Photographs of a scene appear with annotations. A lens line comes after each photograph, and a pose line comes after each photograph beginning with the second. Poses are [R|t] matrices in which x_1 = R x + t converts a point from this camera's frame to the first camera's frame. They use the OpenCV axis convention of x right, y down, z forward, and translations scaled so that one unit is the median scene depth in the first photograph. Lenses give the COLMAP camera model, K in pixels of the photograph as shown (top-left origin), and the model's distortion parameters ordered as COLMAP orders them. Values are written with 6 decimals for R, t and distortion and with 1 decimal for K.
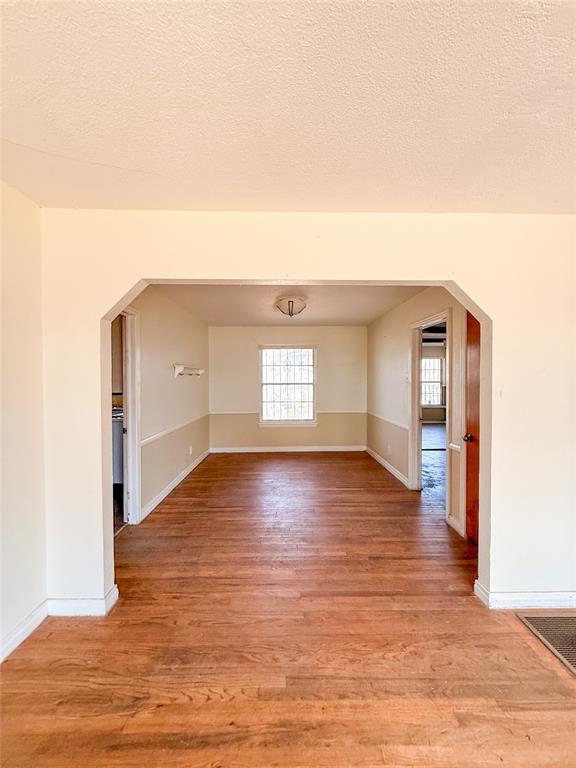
lens RADIAL K [[306.3, 0, 288.0], [0, 306.3, 384.0], [0, 0, 1]] dist [0.001024, -0.000027]
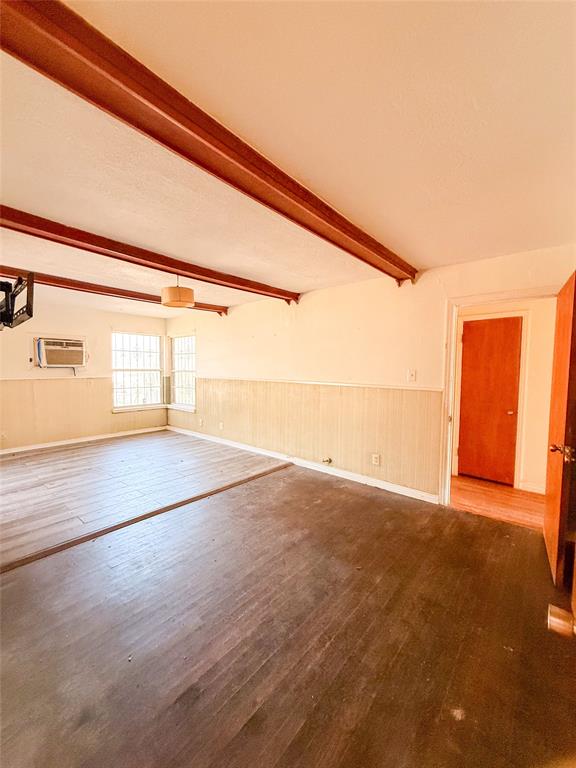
lens RADIAL K [[306.3, 0, 288.0], [0, 306.3, 384.0], [0, 0, 1]] dist [0.001024, -0.000027]
pose [[0.660878, -0.030803, 0.749861, -0.447225], [-0.003119, 0.999036, 0.043788, -0.000673], [-0.750487, -0.031278, 0.660145, -0.022036]]
